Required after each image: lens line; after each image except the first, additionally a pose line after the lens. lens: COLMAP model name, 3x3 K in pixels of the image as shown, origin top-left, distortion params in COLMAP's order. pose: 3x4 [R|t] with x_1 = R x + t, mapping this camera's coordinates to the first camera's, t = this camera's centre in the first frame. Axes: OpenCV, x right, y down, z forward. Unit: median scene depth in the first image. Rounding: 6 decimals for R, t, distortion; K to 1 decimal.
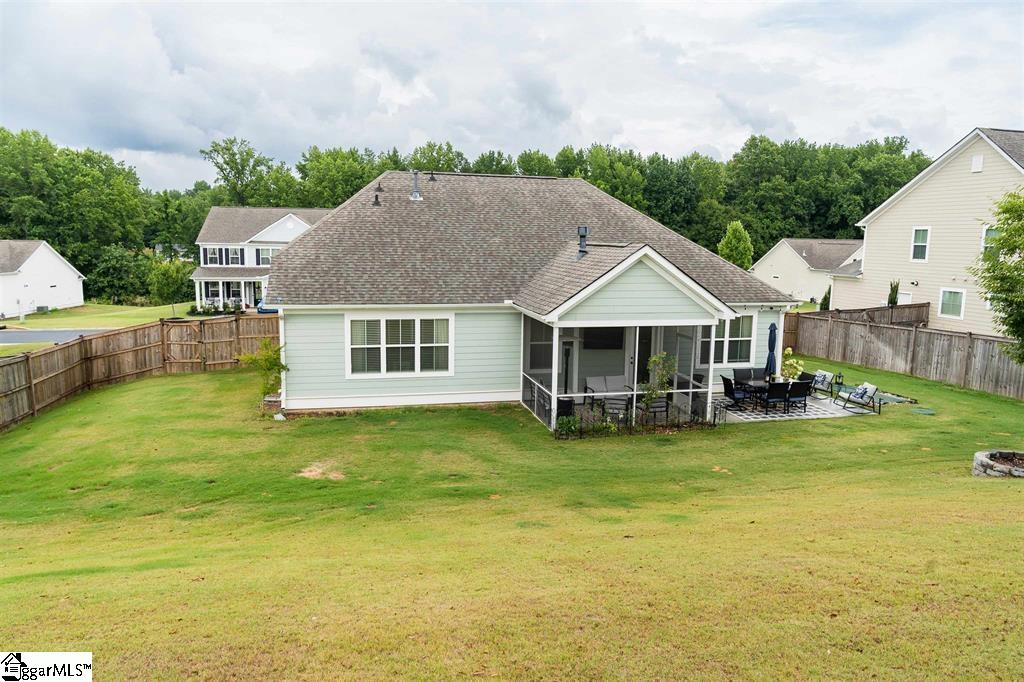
lens RADIAL K [[715.2, 0, 497.0], [0, 715.2, 340.7], [0, 0, 1]] dist [-0.036948, 0.025673]
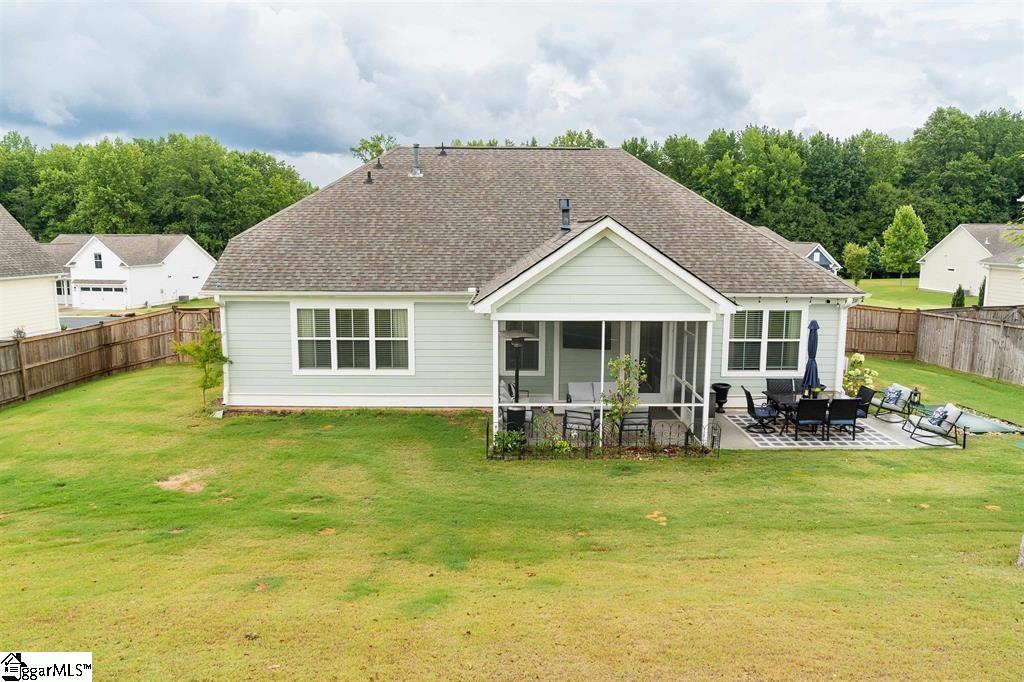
lens RADIAL K [[715.2, 0, 497.0], [0, 715.2, 340.7], [0, 0, 1]] dist [-0.036948, 0.025673]
pose [[0.972183, 0.023239, -0.233067, 0.238371], [-0.021534, 0.999719, 0.009862, -0.003196], [0.233231, -0.004569, 0.972411, 0.183861]]
